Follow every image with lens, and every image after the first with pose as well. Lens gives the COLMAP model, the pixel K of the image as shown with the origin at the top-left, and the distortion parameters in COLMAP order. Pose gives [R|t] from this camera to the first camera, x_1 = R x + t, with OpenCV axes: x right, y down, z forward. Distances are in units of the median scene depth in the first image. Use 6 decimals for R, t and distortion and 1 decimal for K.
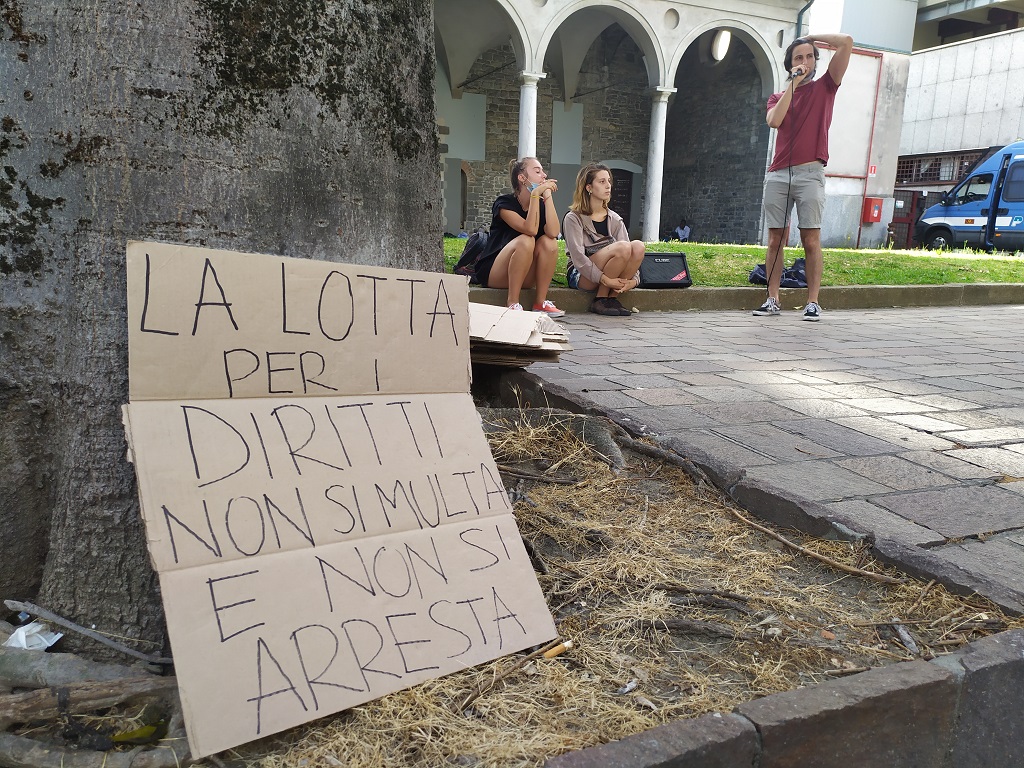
lens RADIAL K [[753.2, 0, 512.0], [0, 753.2, 384.0], [0, 0, 1]] dist [0.069315, -0.065456]
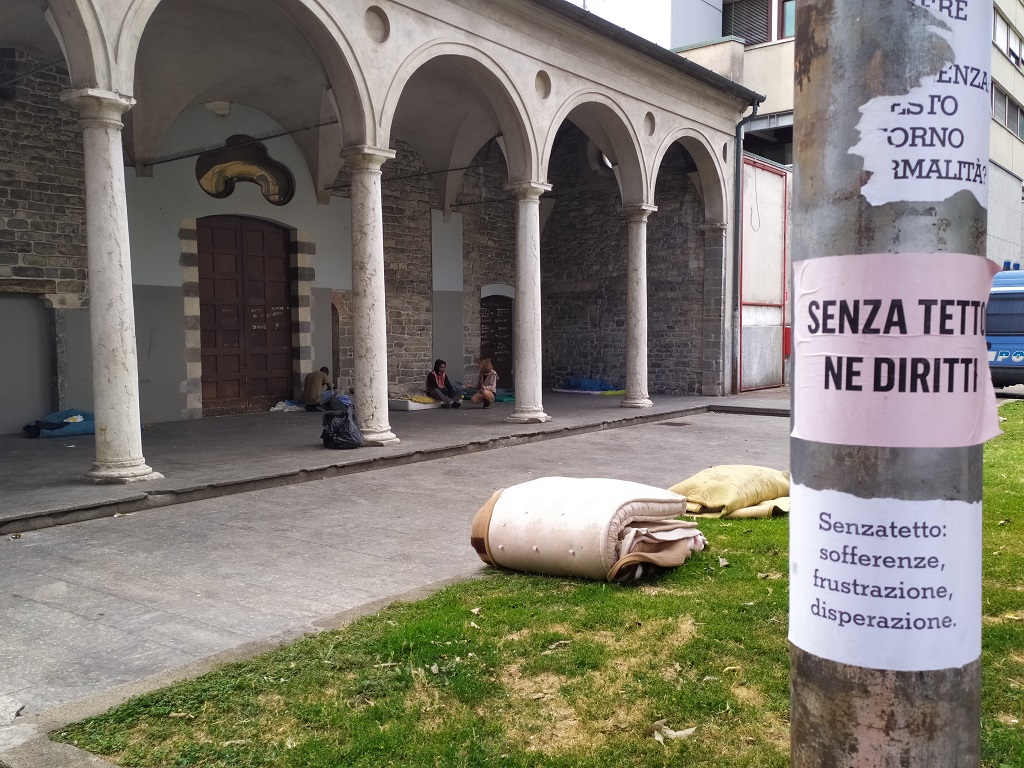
lens RADIAL K [[932.3, 0, 512.0], [0, 932.3, 384.0], [0, 0, 1]] dist [0.049159, 0.001214]
pose [[0.880542, -0.061635, 0.469944, -0.326355], [0.129040, 0.985229, -0.112570, -0.099045], [-0.456064, 0.159764, 0.875489, 0.210609]]
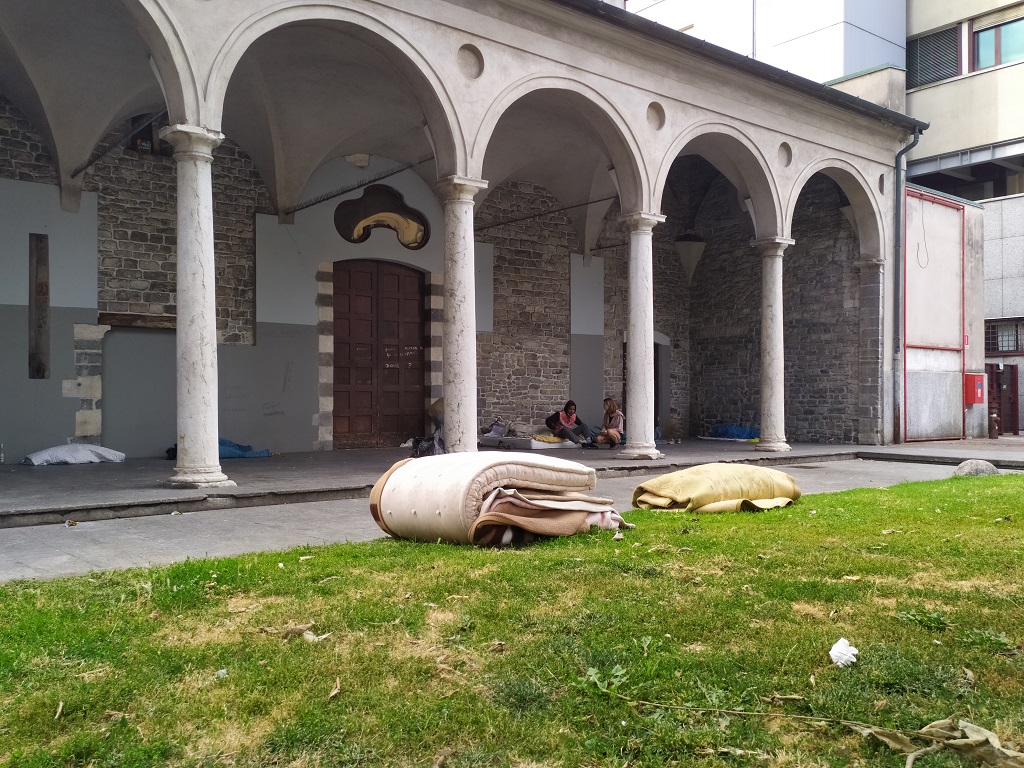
lens RADIAL K [[932.3, 0, 512.0], [0, 932.3, 384.0], [0, 0, 1]] dist [0.049159, 0.001214]
pose [[0.963687, -0.023850, 0.265967, -0.256151], [0.081369, 0.974864, -0.207409, -0.068284], [-0.254335, 0.221519, 0.941405, 0.197072]]
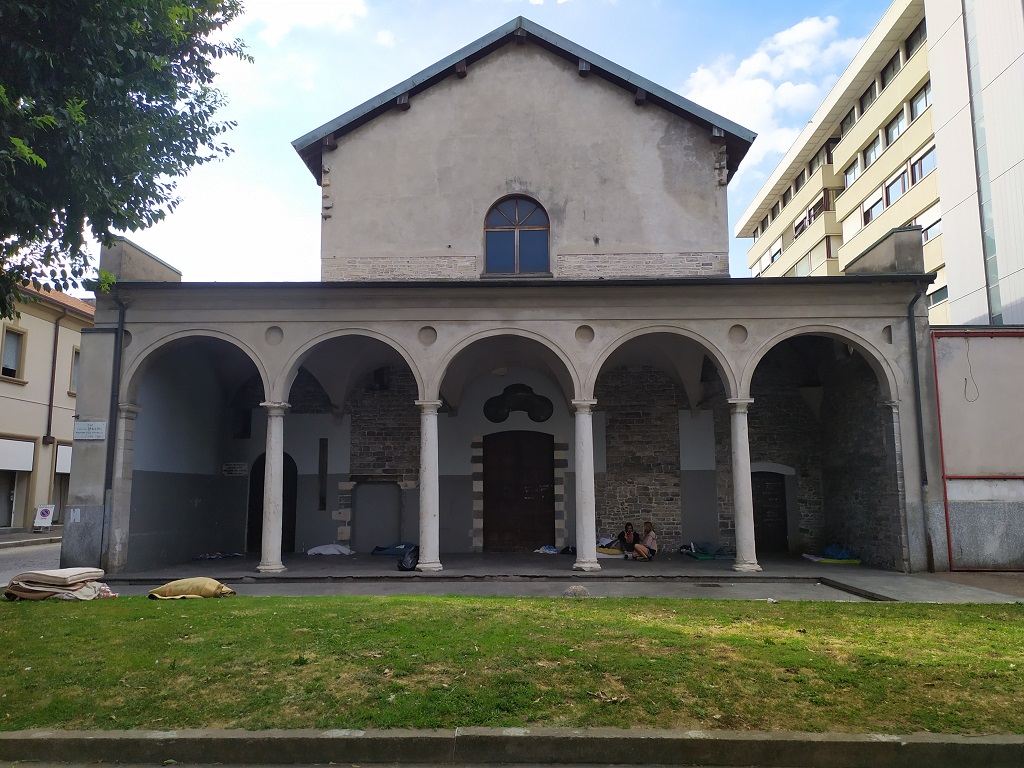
lens RADIAL K [[753.2, 0, 512.0], [0, 753.2, 384.0], [0, 0, 1]] dist [0.069315, -0.065456]
pose [[0.901232, -0.093547, -0.423119, 0.293272], [-0.061084, 0.939247, -0.337764, -0.060325], [0.429010, 0.330249, 0.840765, 0.067952]]
